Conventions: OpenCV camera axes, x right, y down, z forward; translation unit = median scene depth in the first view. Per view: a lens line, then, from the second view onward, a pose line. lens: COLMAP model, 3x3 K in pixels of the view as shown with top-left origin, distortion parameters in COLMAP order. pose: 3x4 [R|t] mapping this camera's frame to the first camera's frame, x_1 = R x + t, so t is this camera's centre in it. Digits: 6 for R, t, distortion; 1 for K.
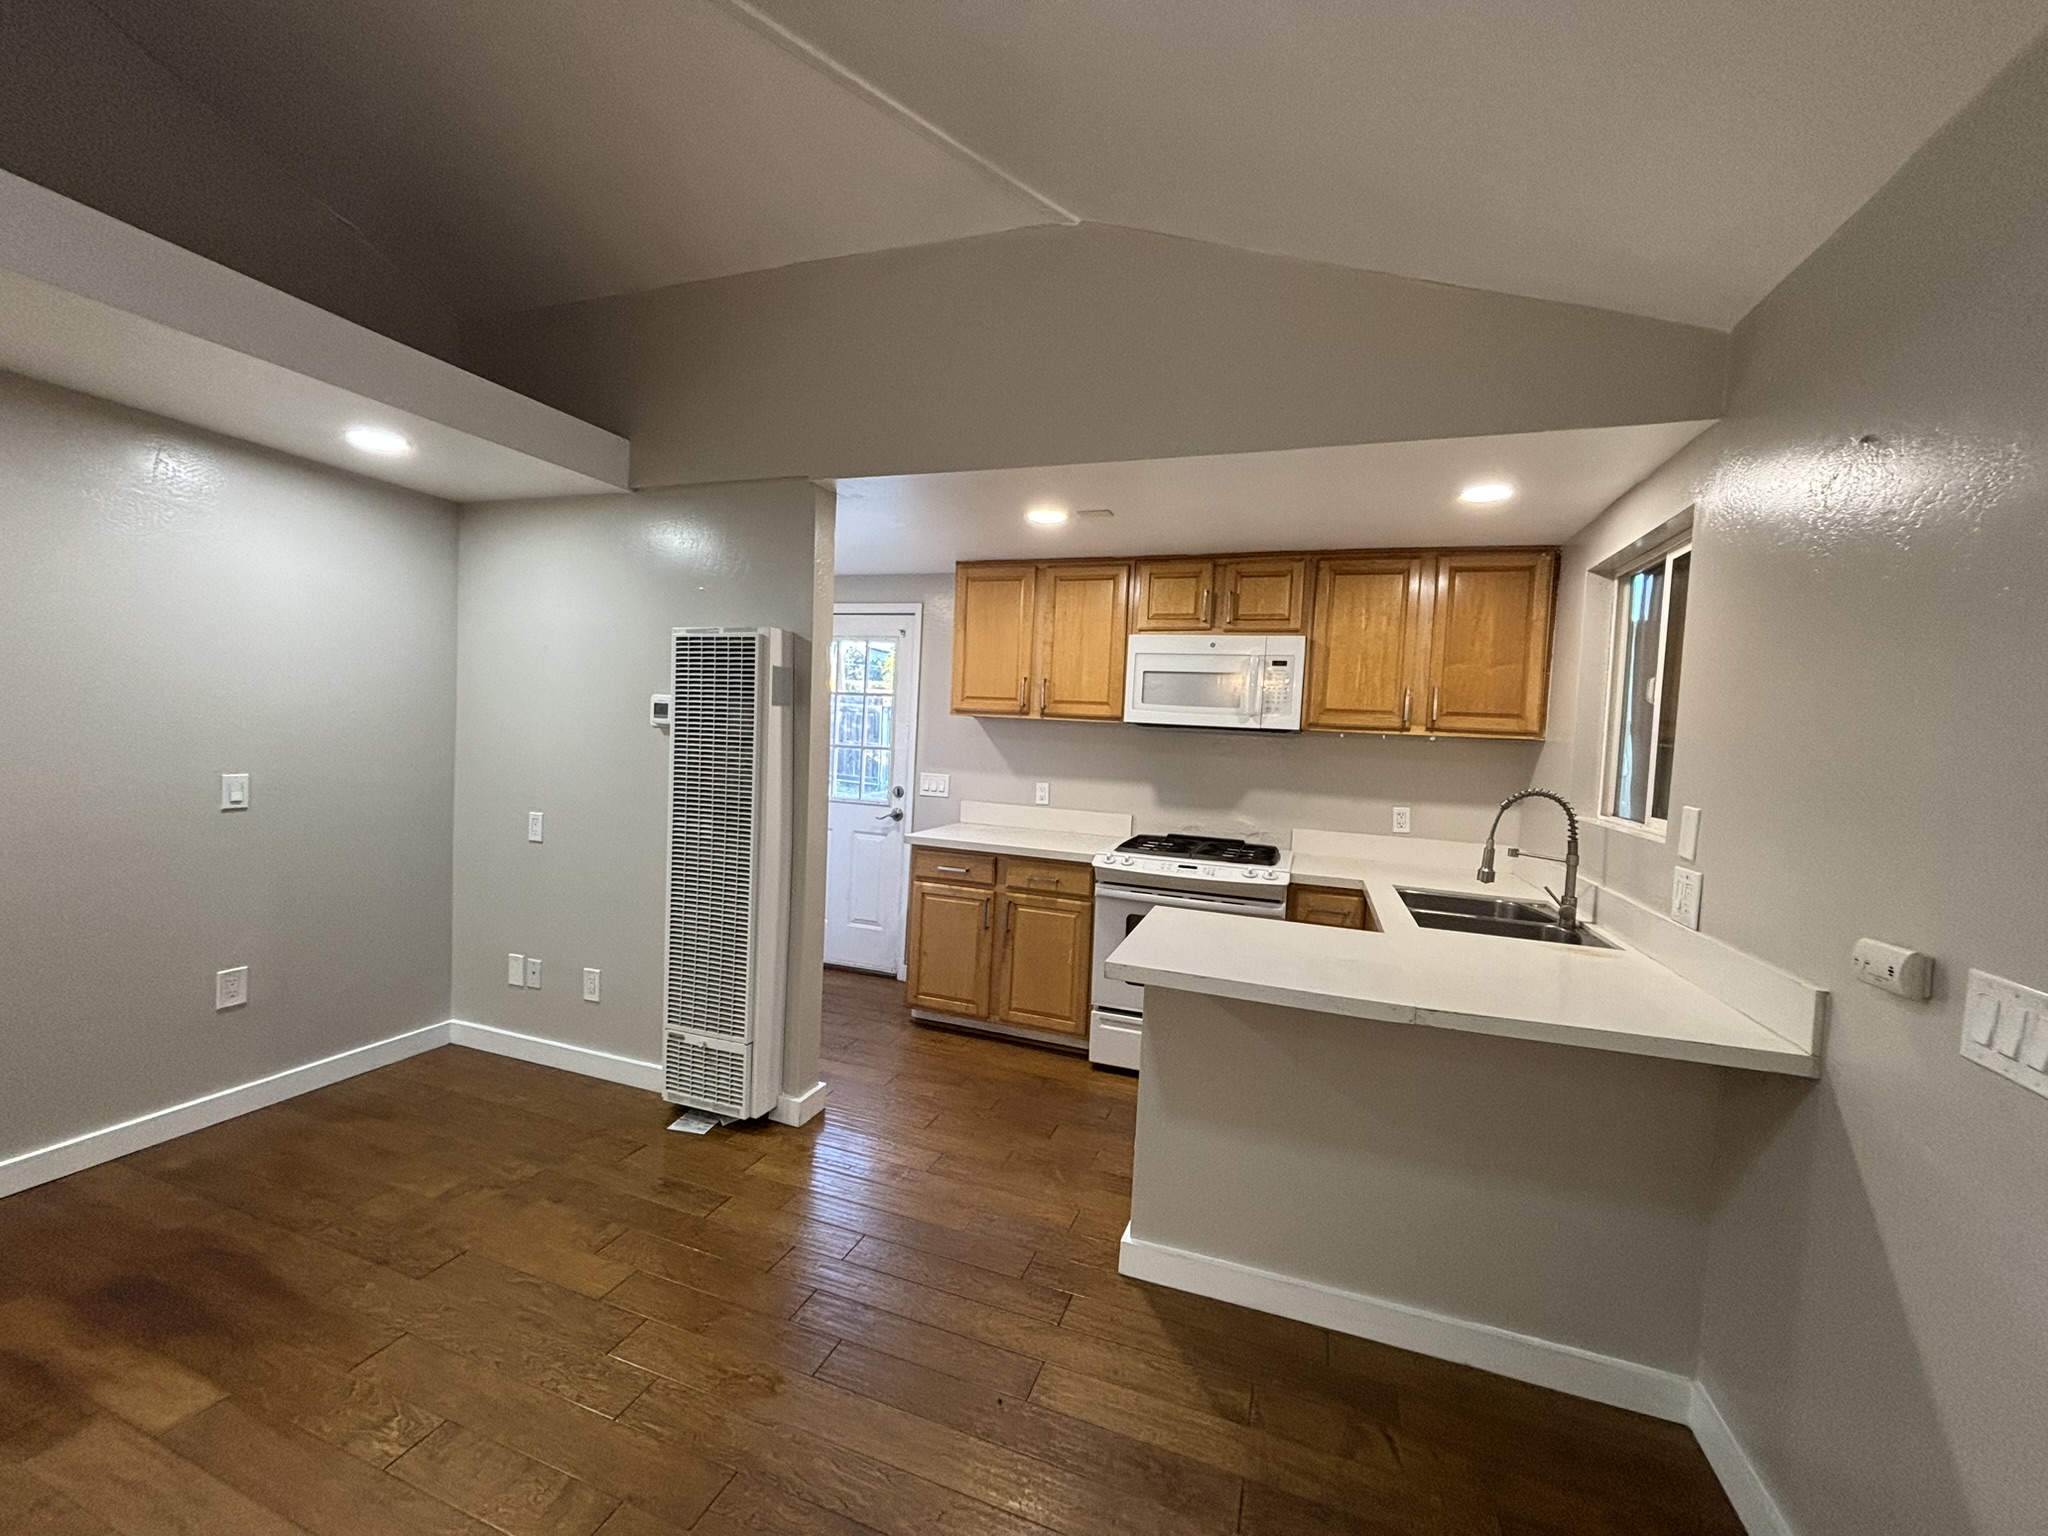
lens RADIAL K [[831.1, 0, 1013.2], [0, 831.1, 759.2], [0, 0, 1]] dist [-0.000712, 0.000139]
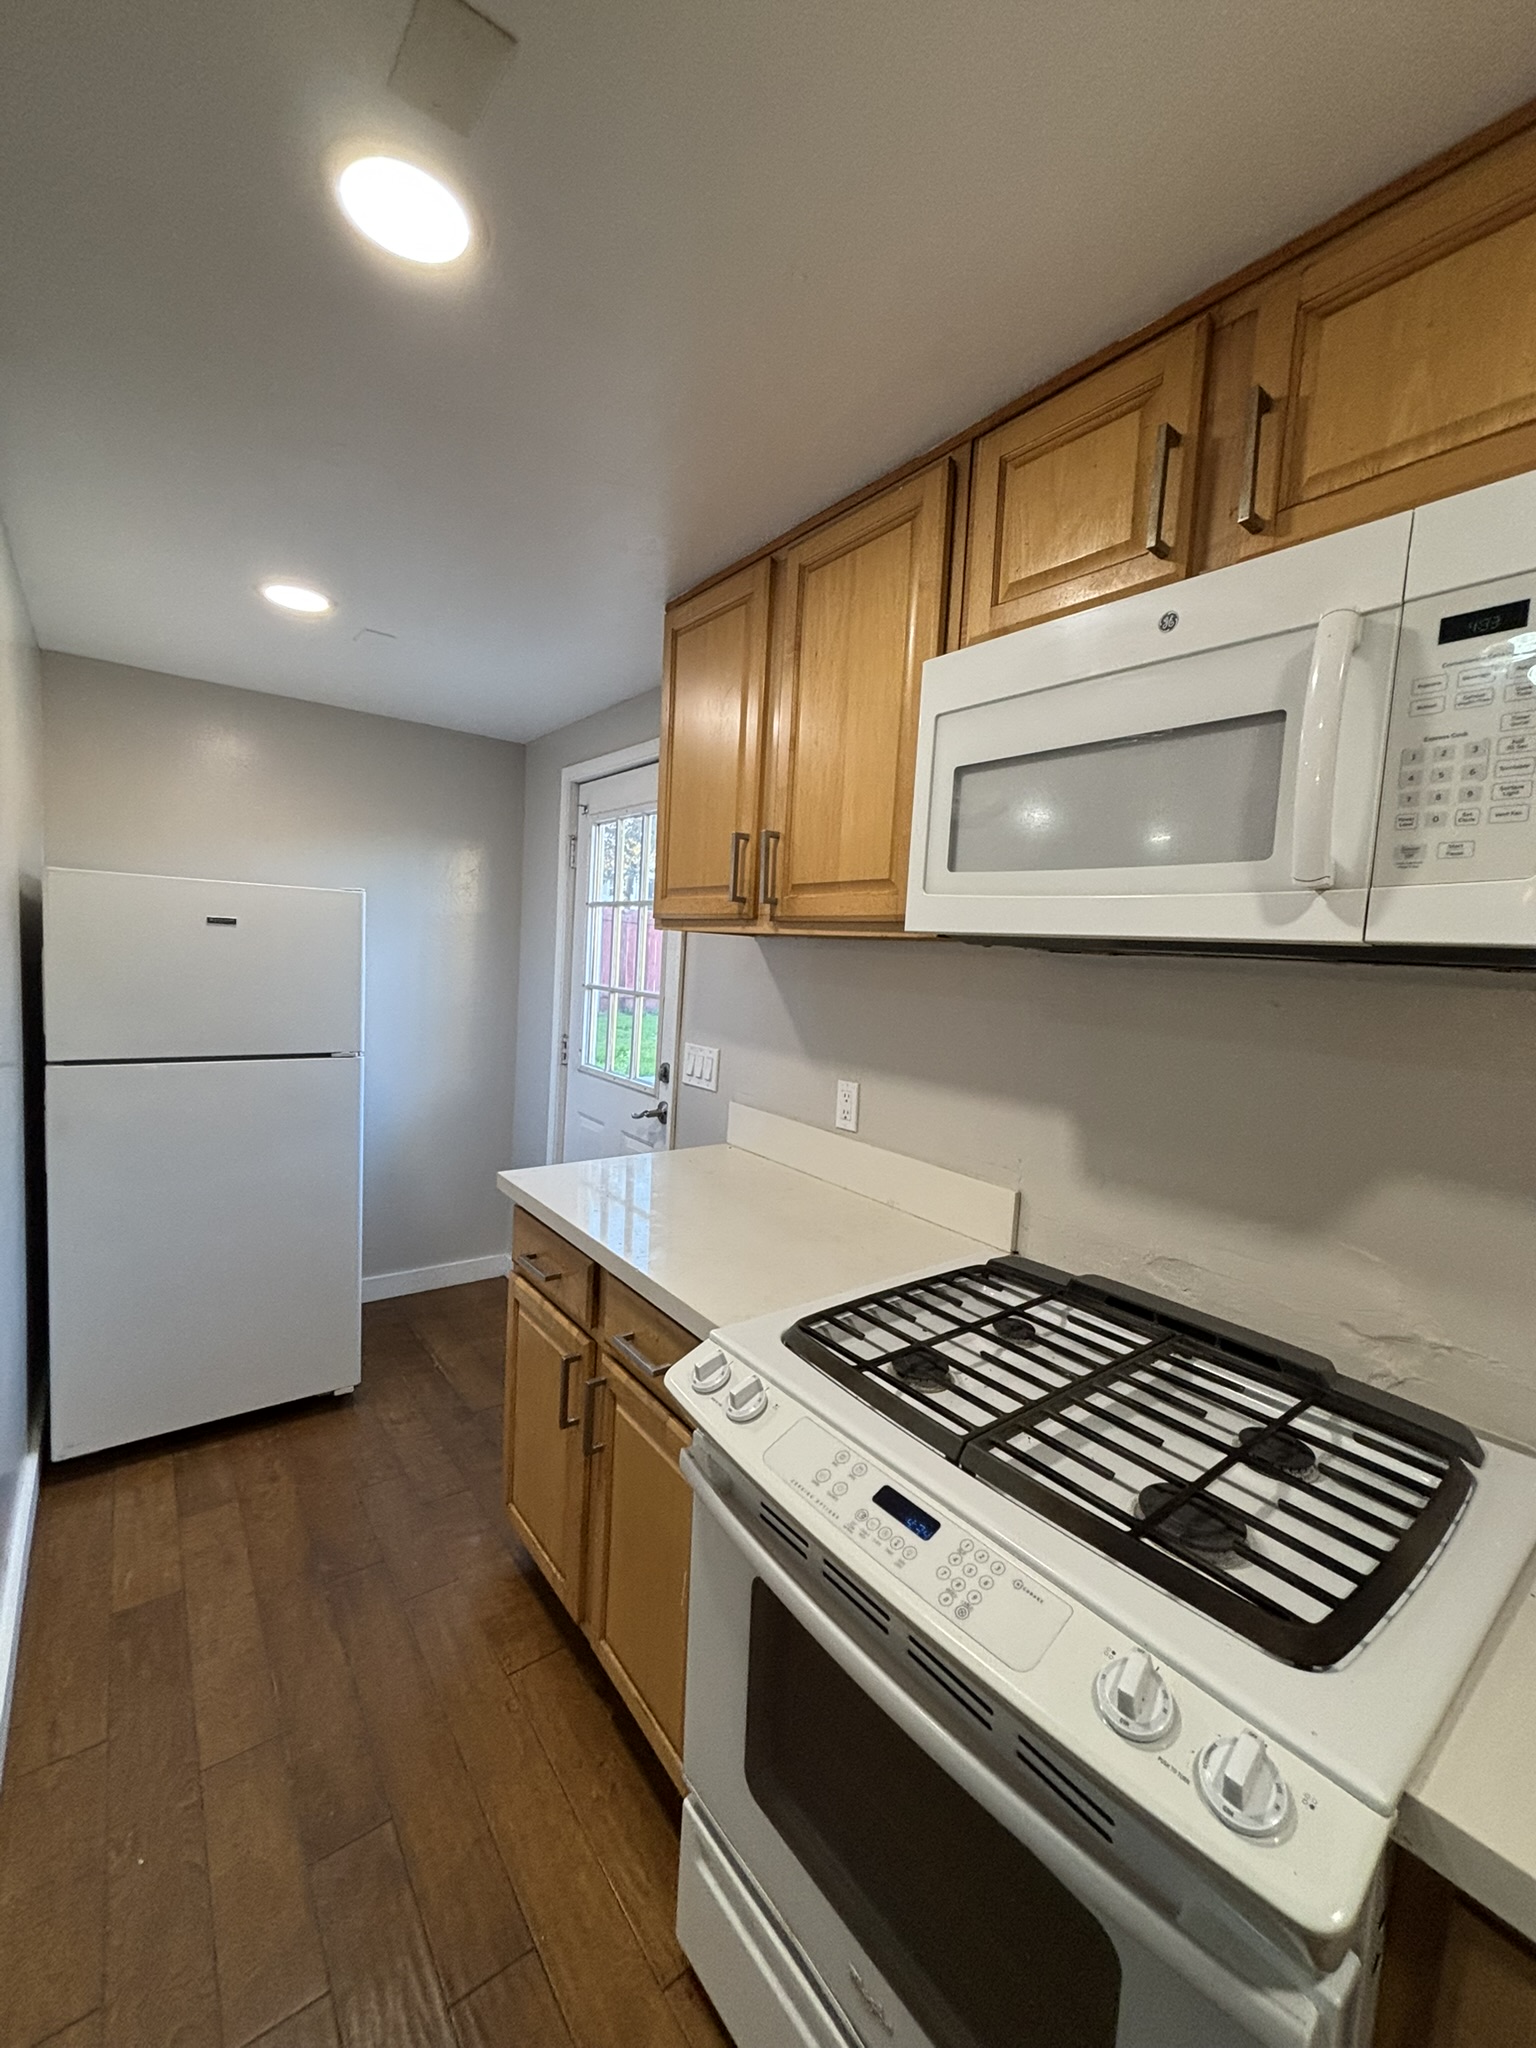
lens RADIAL K [[817.2, 0, 772.7], [0, 817.2, 1022.3], [0, 0, 1]] dist [-0.000109, -0.000191]
pose [[0.850732, 0.040465, -0.524039, 0.290181], [-0.030522, 0.999153, 0.027602, -0.018325], [0.524712, -0.007487, 0.851247, 0.762891]]
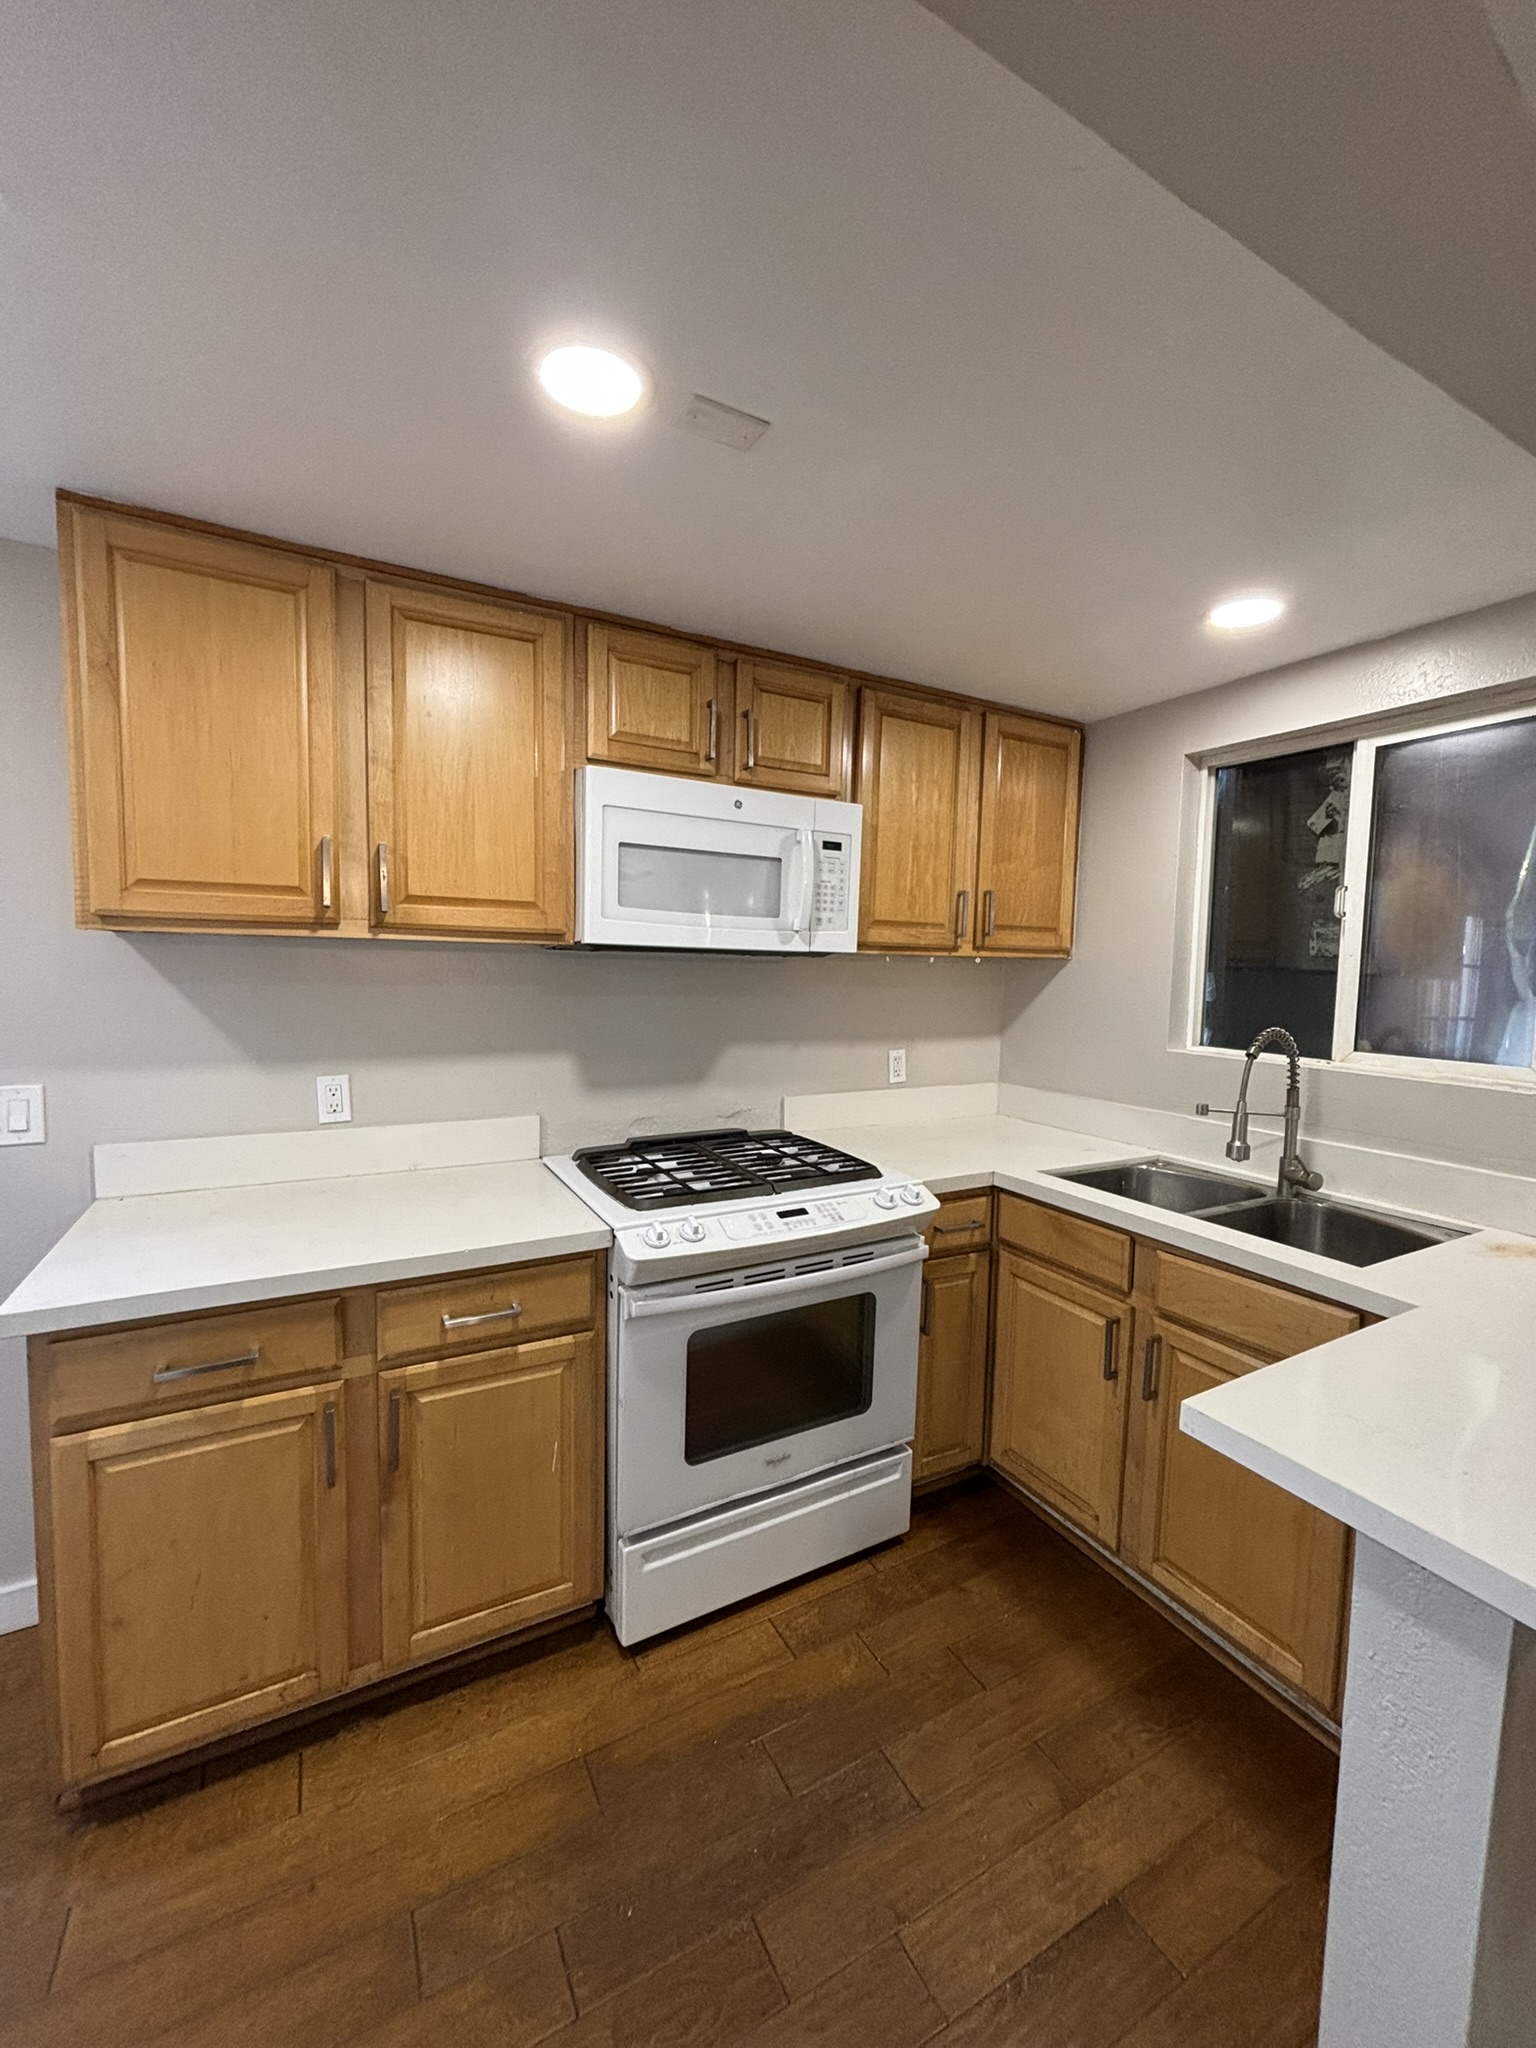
lens RADIAL K [[817.2, 0, 772.7], [0, 817.2, 1022.3], [0, 0, 1]] dist [-0.000109, -0.000191]
pose [[0.655745, -0.091297, 0.749442, -0.180270], [0.036937, 0.995352, 0.088935, -0.041590], [-0.754078, -0.030637, 0.656070, 0.652006]]
